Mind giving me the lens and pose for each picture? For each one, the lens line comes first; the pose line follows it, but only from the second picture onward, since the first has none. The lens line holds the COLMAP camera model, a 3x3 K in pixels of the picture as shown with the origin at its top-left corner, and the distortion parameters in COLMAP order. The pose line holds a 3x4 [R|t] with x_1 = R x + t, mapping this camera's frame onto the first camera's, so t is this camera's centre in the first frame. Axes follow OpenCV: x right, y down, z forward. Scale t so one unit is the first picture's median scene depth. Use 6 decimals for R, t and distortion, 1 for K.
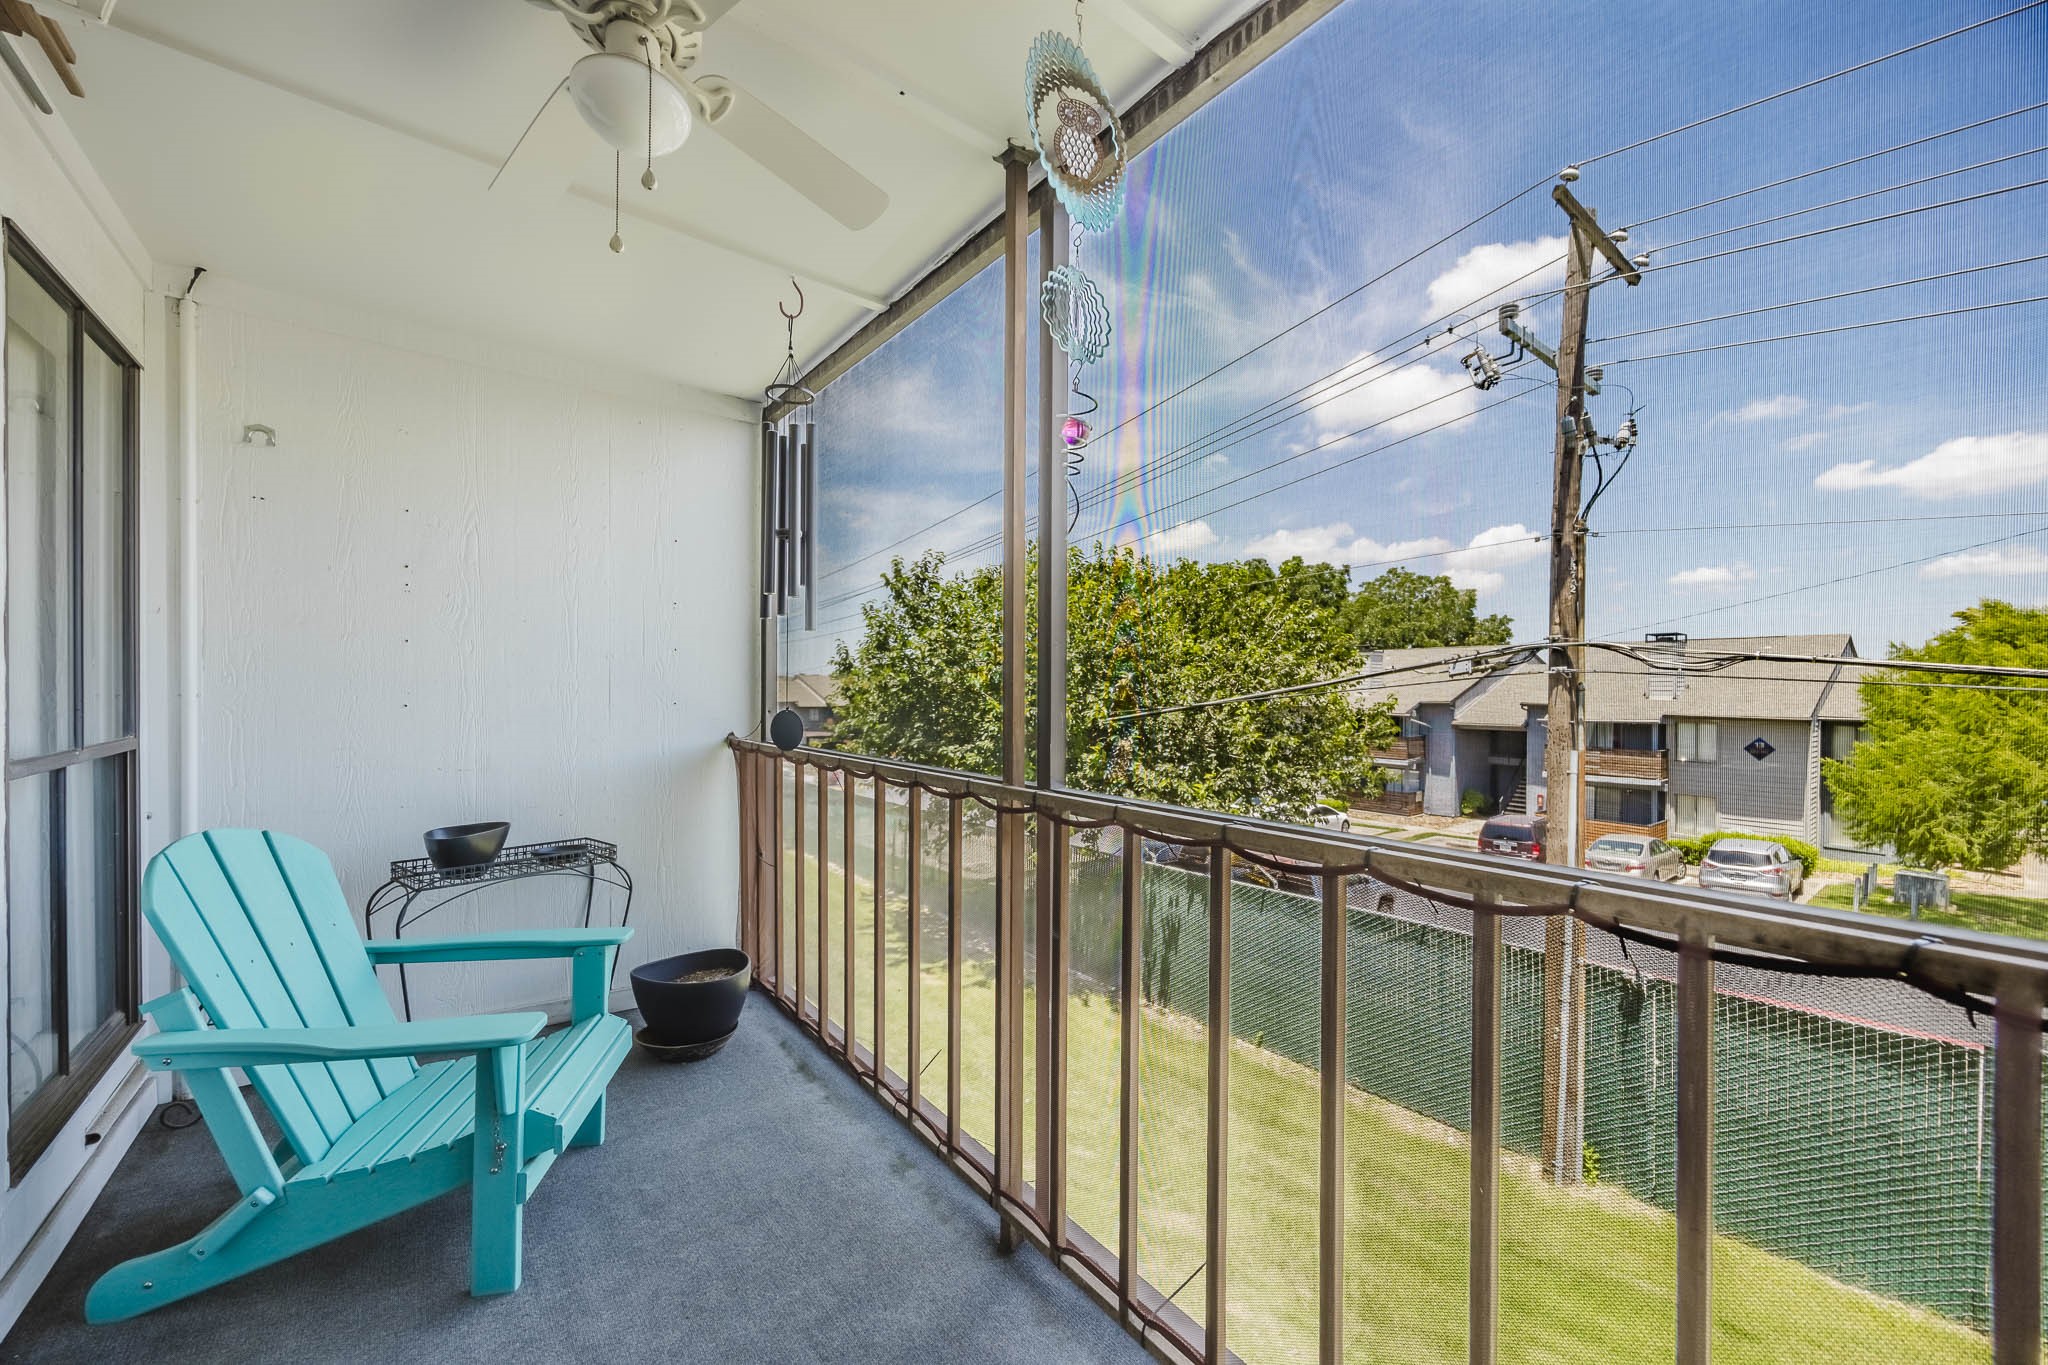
lens RADIAL K [[789.3, 0, 1038.8], [0, 789.3, 689.2], [0, 0, 1]] dist [-0.002625, -0.000482]
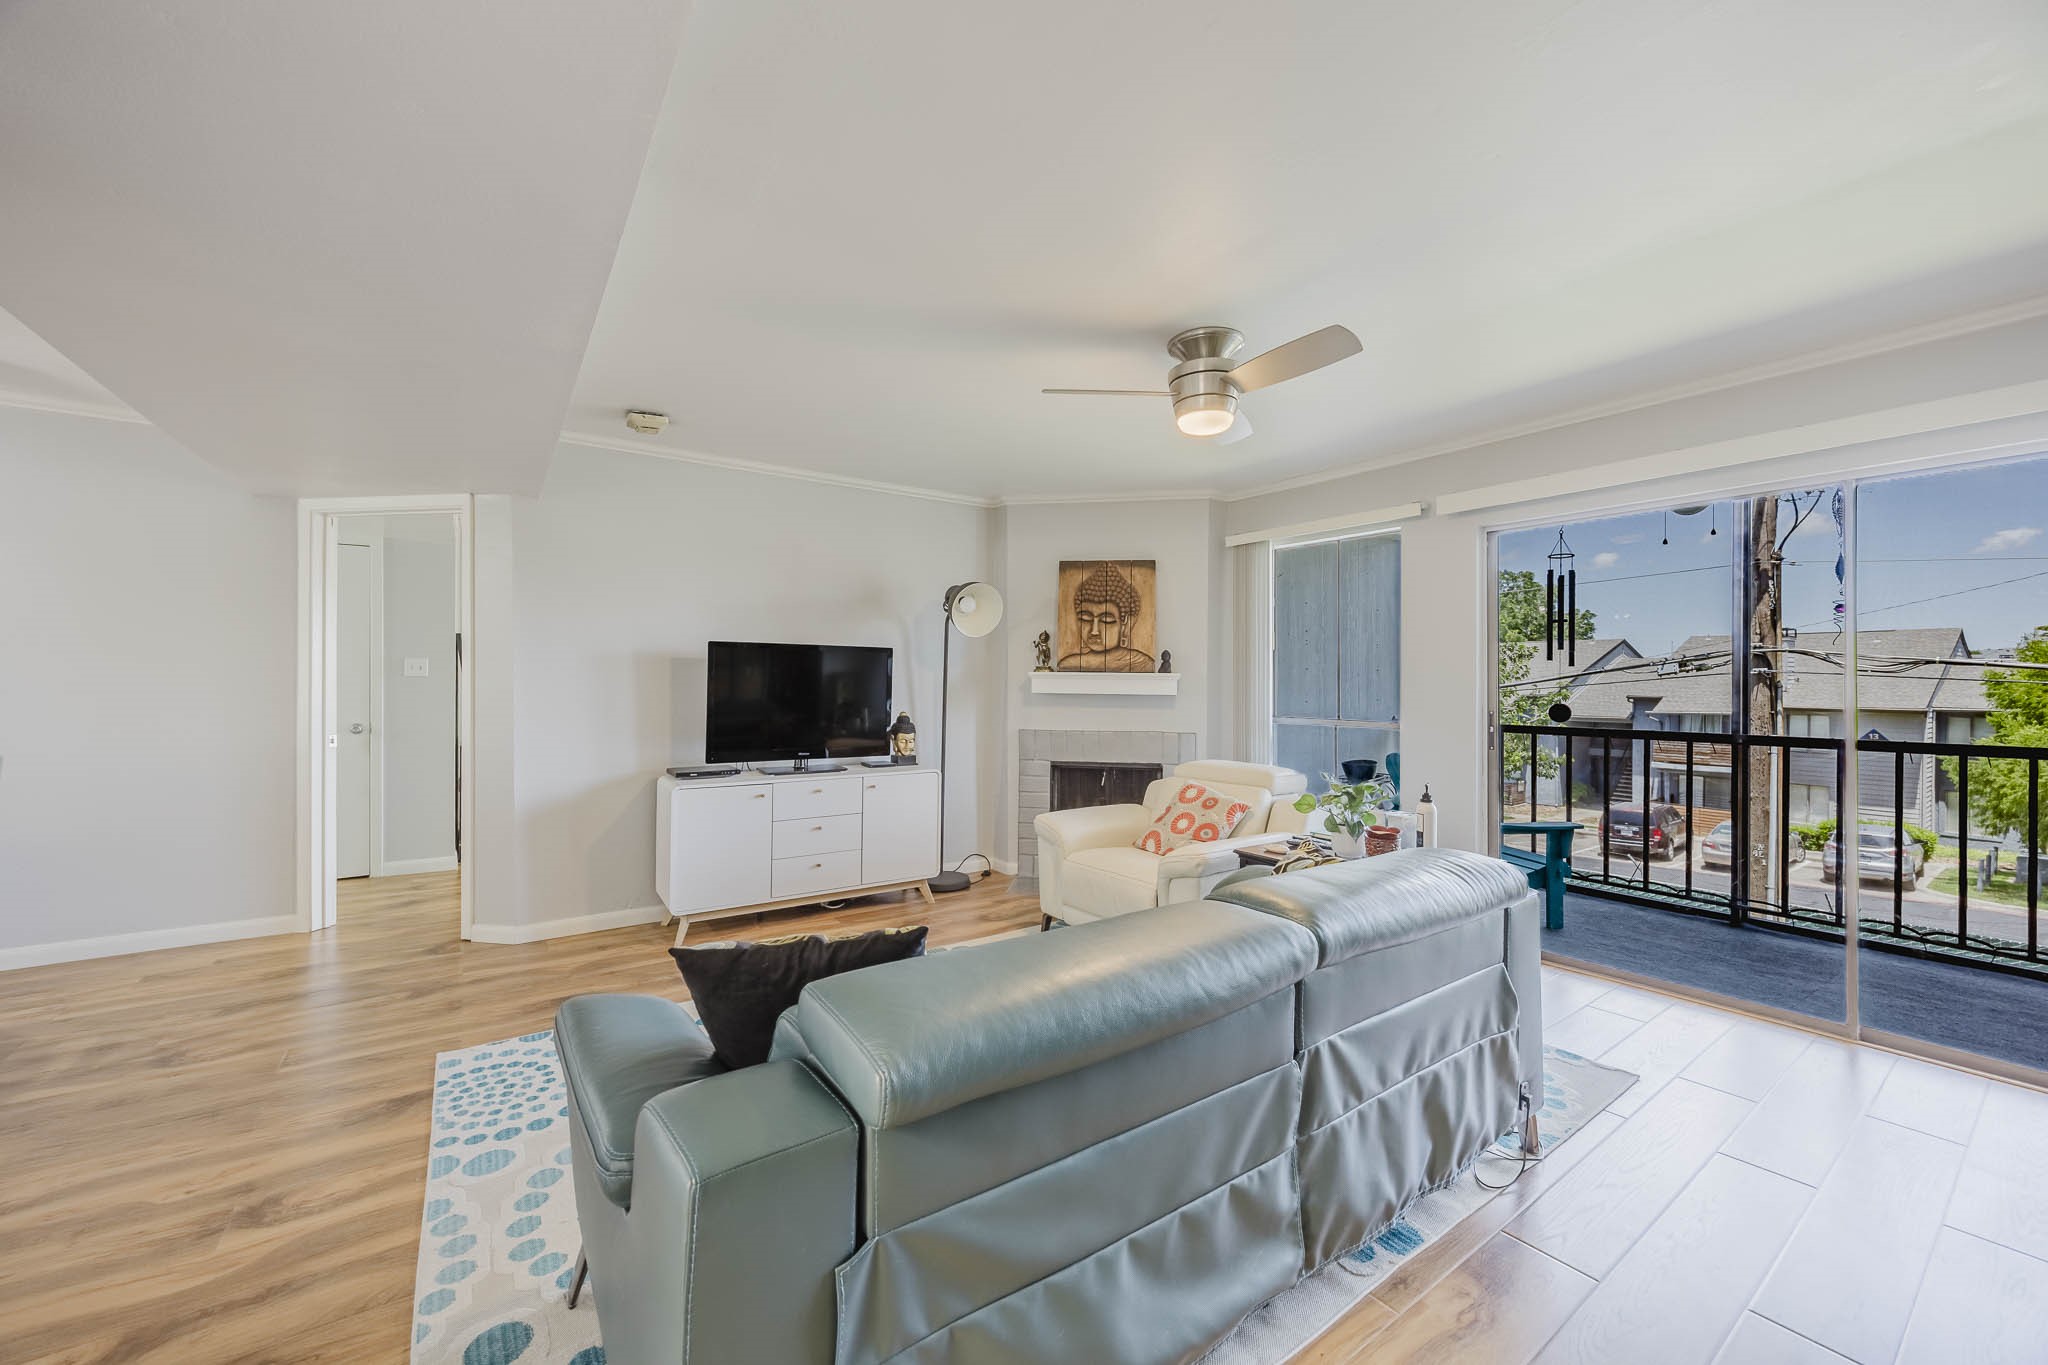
lens RADIAL K [[789.3, 0, 1046.3], [0, 789.3, 679.7], [0, 0, 1]] dist [-0.002625, -0.000482]
pose [[0.998747, -0.004004, -0.049886, -0.147295], [0.003785, 0.999983, -0.004469, -0.003251], [0.049903, 0.004274, 0.998745, -0.110157]]
